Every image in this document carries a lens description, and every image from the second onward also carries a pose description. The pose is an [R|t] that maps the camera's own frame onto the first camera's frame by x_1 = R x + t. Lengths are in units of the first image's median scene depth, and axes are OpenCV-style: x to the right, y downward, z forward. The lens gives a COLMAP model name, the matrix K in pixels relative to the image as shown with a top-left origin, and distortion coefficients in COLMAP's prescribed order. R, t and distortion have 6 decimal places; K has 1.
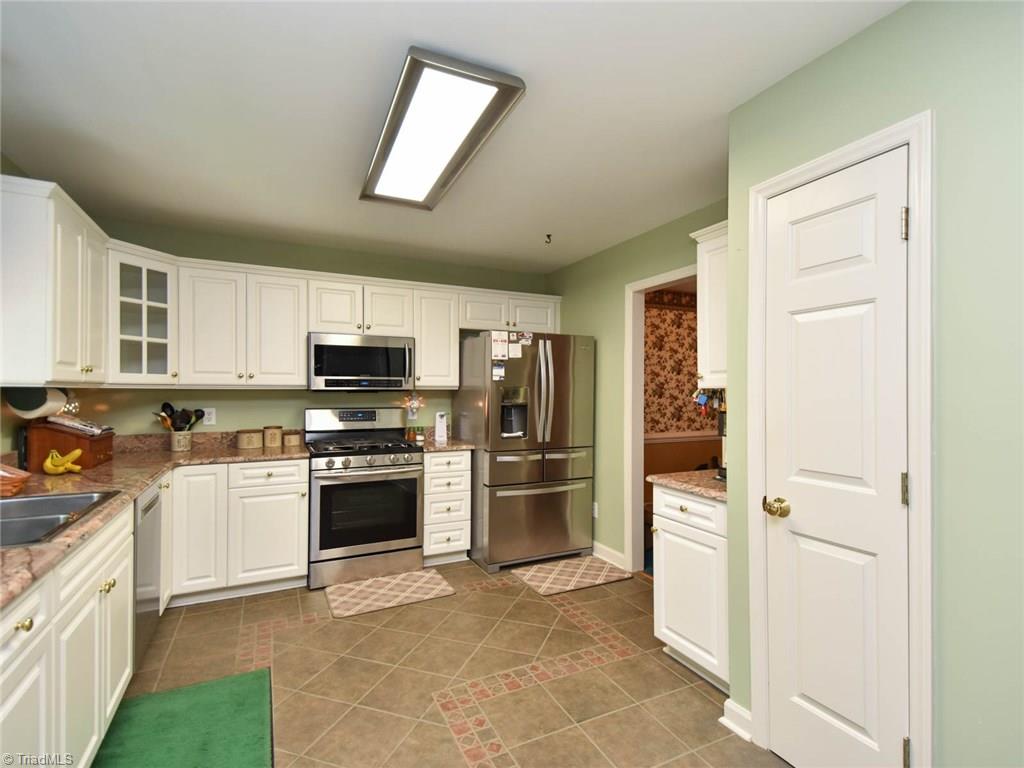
lens RADIAL K [[491.9, 0, 514.9], [0, 491.9, 396.8], [0, 0, 1]] dist [0.028432, -0.000556]
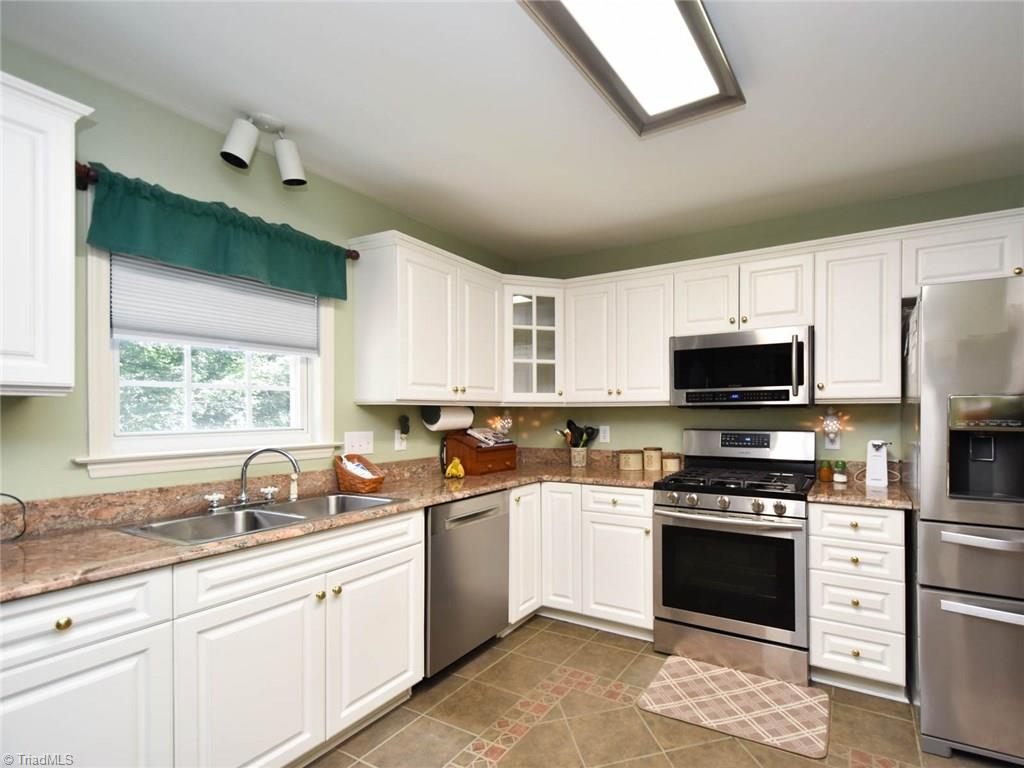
lens RADIAL K [[493.3, 0, 588.0], [0, 493.3, 413.1], [0, 0, 1]] dist [0.027511, -0.000810]
pose [[0.591306, -0.002017, -0.806445, 0.175676], [-0.005844, 0.999960, -0.006786, 0.004141], [0.806426, 0.008726, 0.591271, 0.411102]]
